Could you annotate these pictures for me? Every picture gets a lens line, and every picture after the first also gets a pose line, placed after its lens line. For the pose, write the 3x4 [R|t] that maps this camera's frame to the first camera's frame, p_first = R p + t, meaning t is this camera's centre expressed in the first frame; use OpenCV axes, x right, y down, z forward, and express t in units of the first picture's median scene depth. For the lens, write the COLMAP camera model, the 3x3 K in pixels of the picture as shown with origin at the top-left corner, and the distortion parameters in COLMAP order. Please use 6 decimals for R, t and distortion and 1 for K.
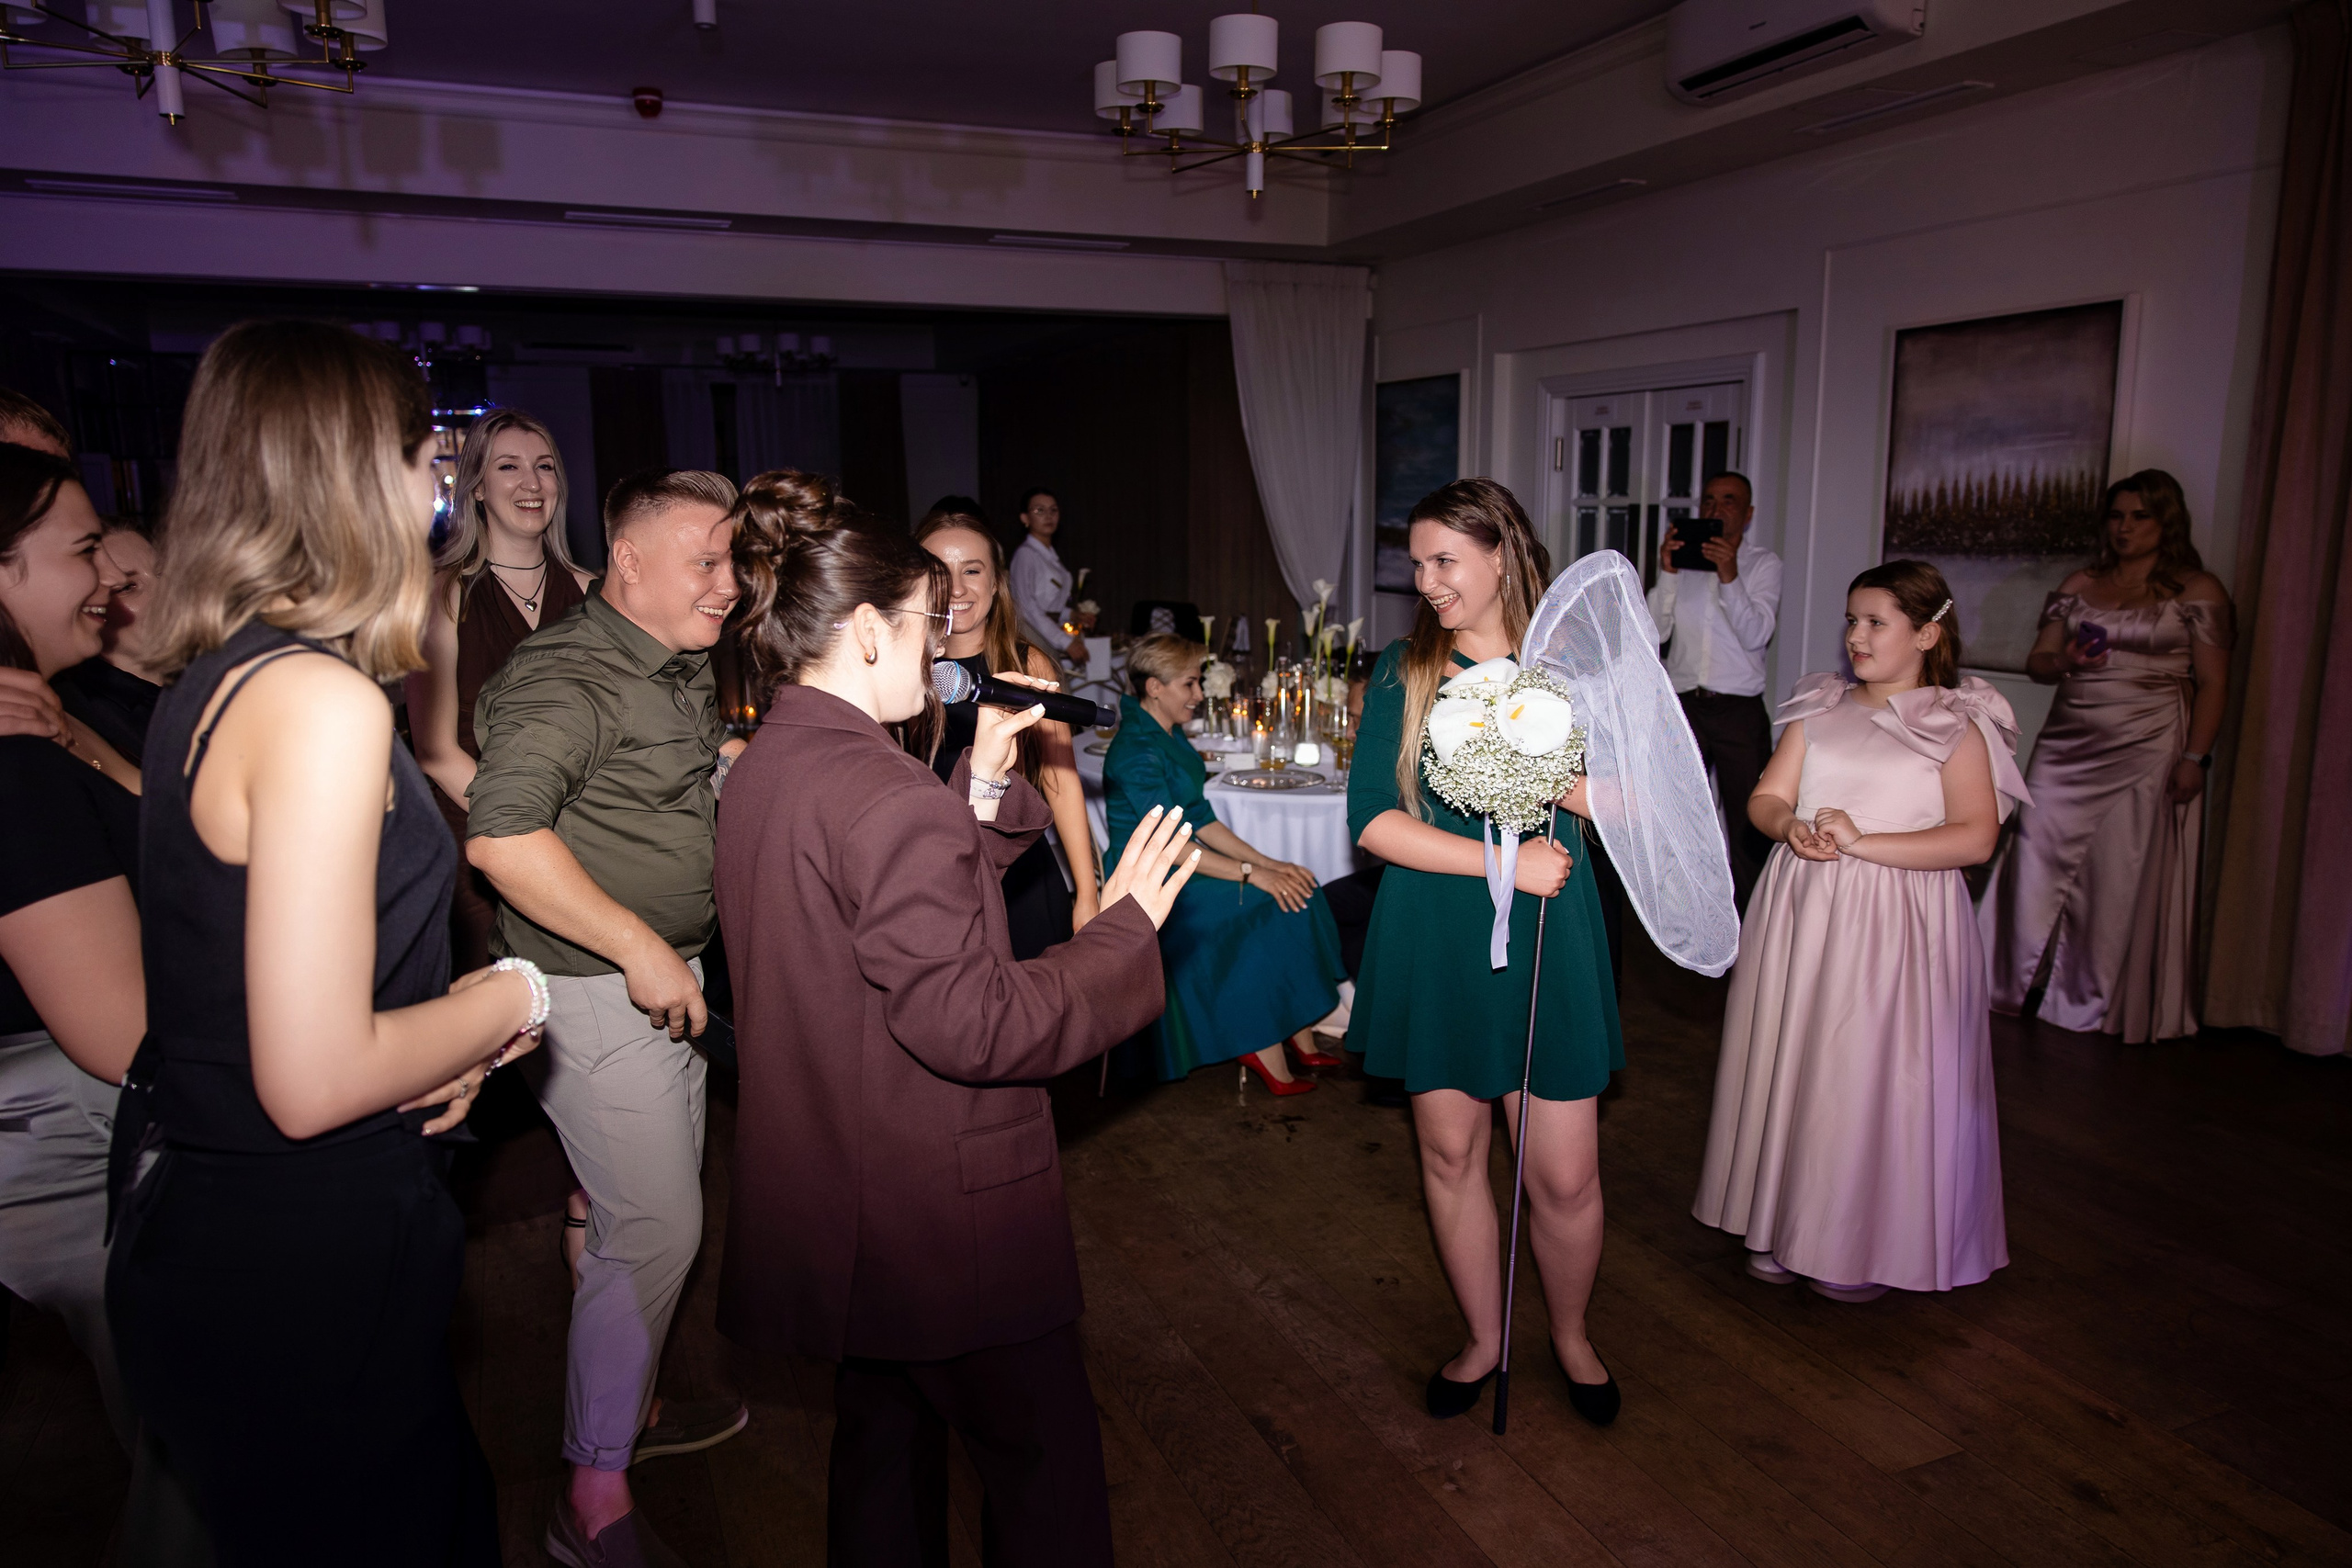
lens RADIAL K [[1500.4, 0, 1176.0], [0, 1500.4, 784.0], [0, 0, 1]] dist [-0.001728, 0.001929]
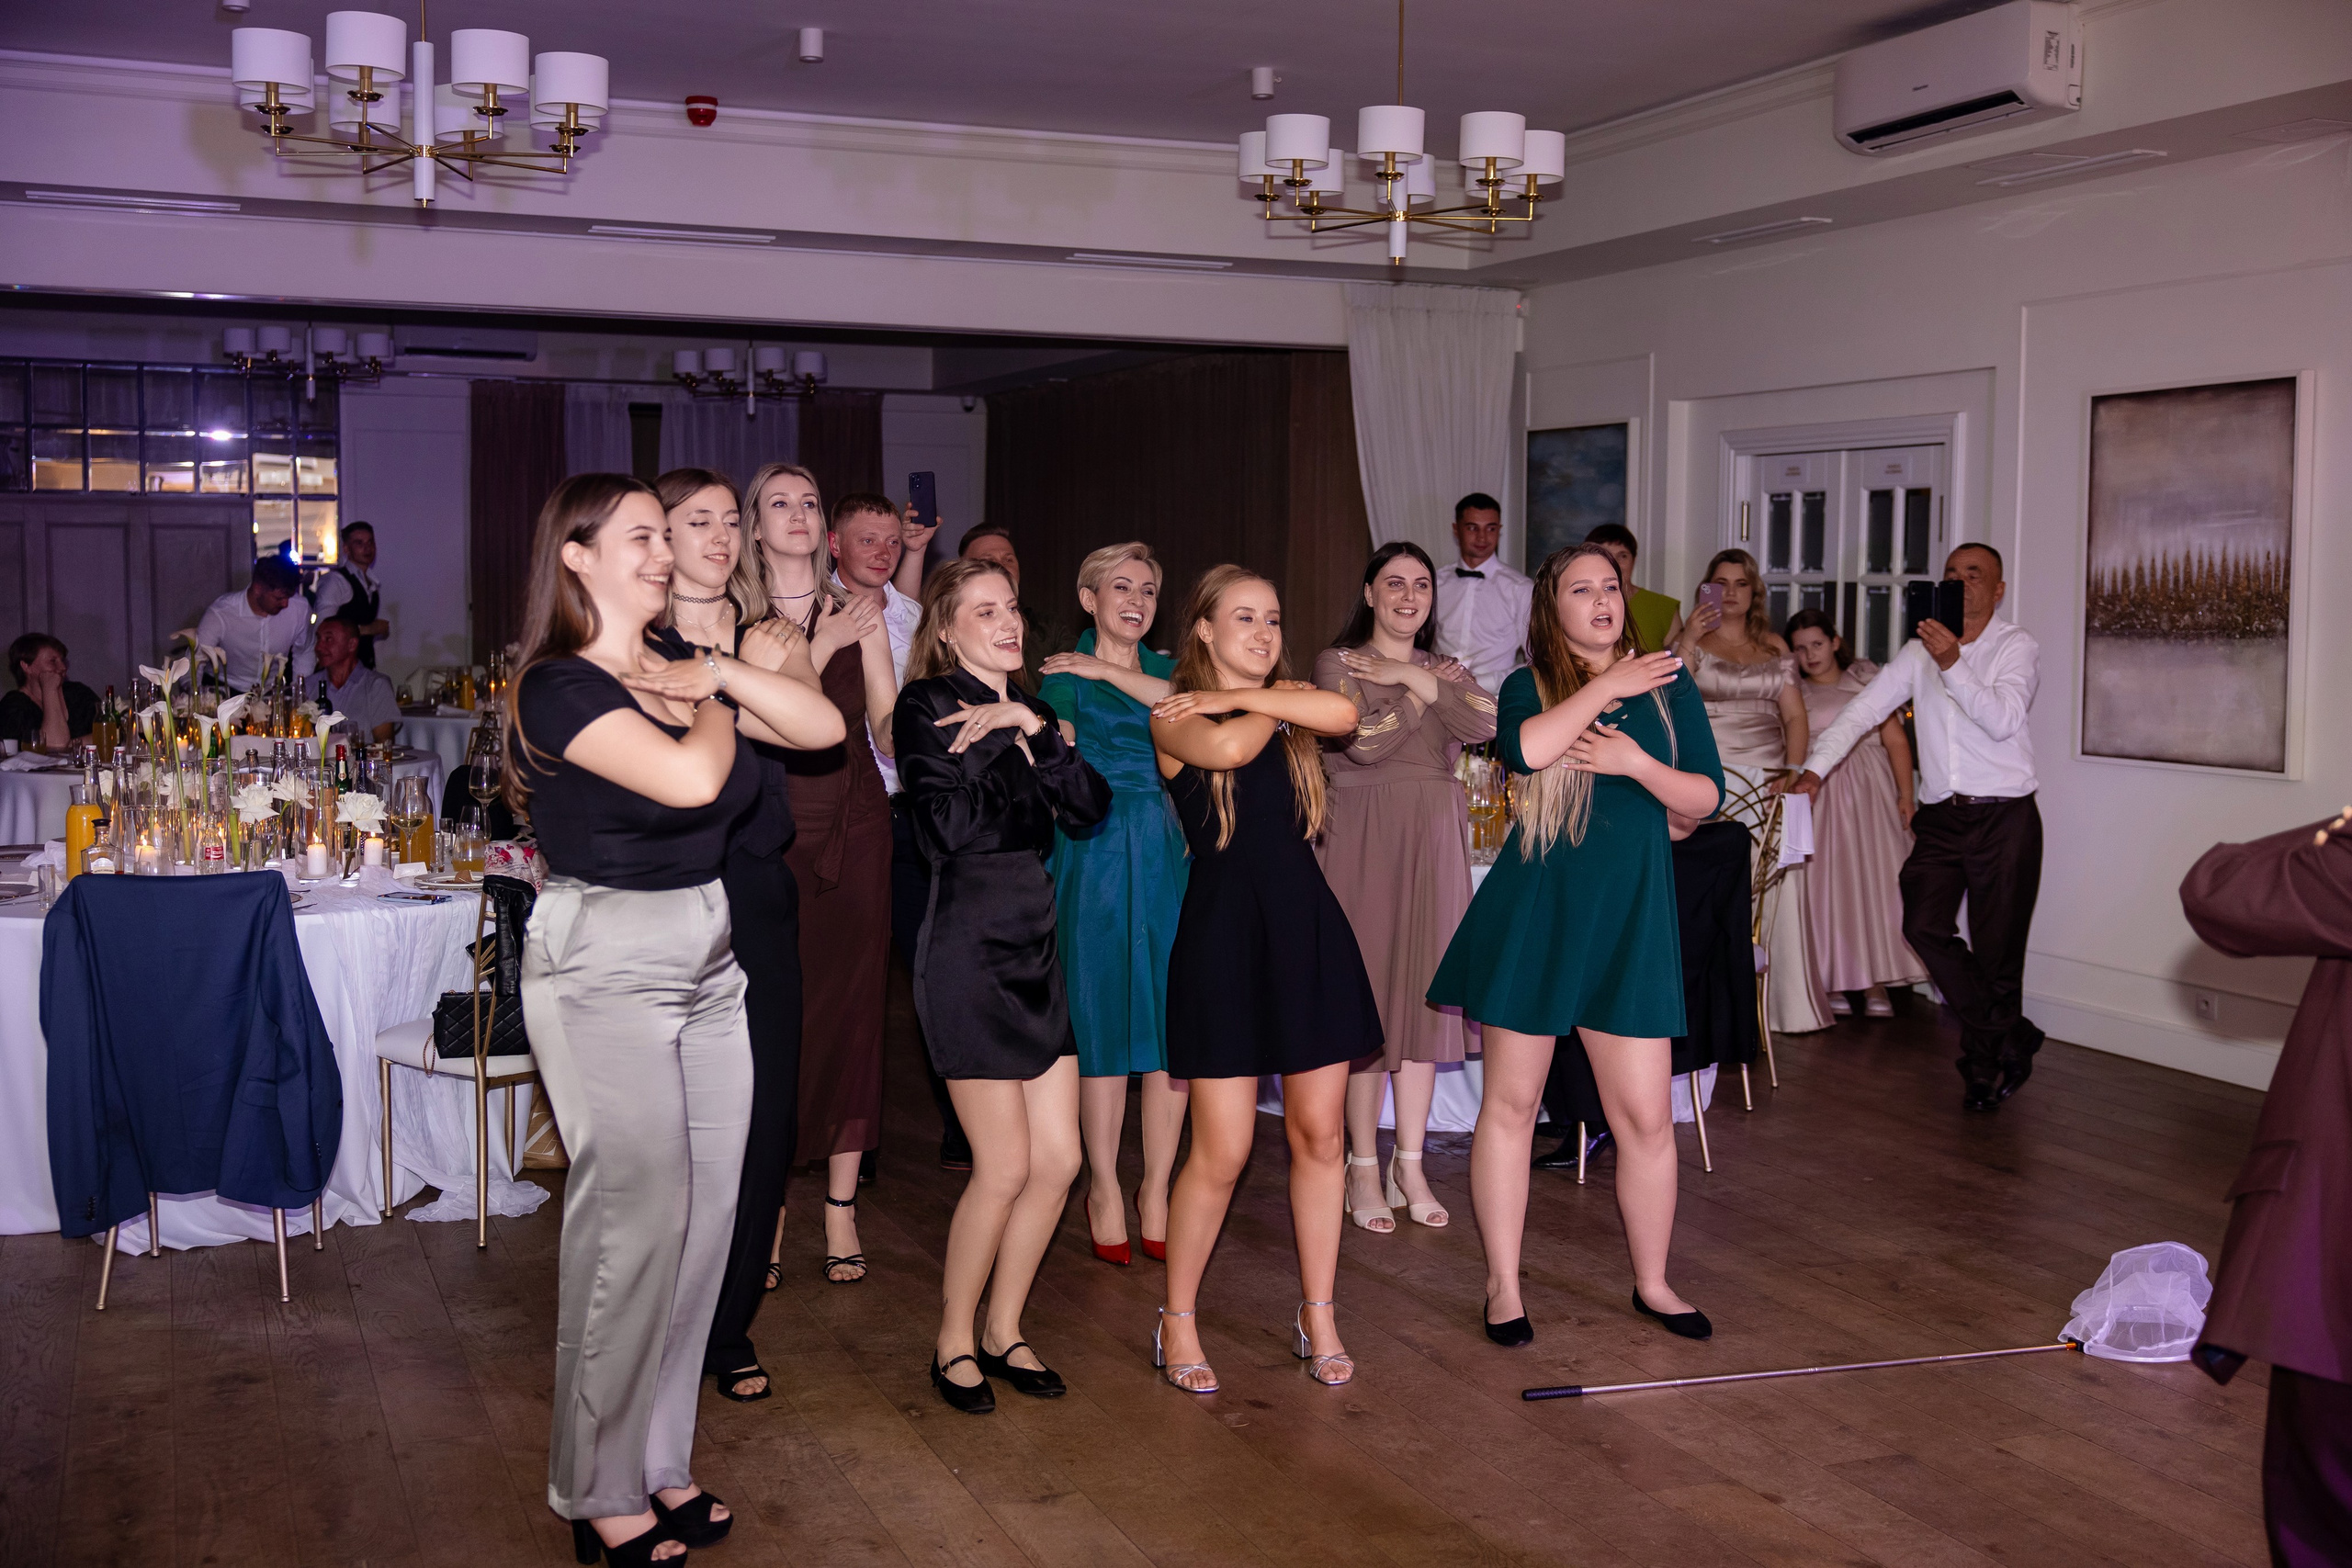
lens RADIAL K [[2550.5, 0, 1176.0], [0, 2550.5, 784.0], [0, 0, 1]] dist [-0.015676, -0.001955]
pose [[0.999728, 0.020397, -0.011310, -0.055316], [-0.021486, 0.994096, -0.106356, 0.109974], [0.009074, 0.106570, 0.994264, -0.524064]]
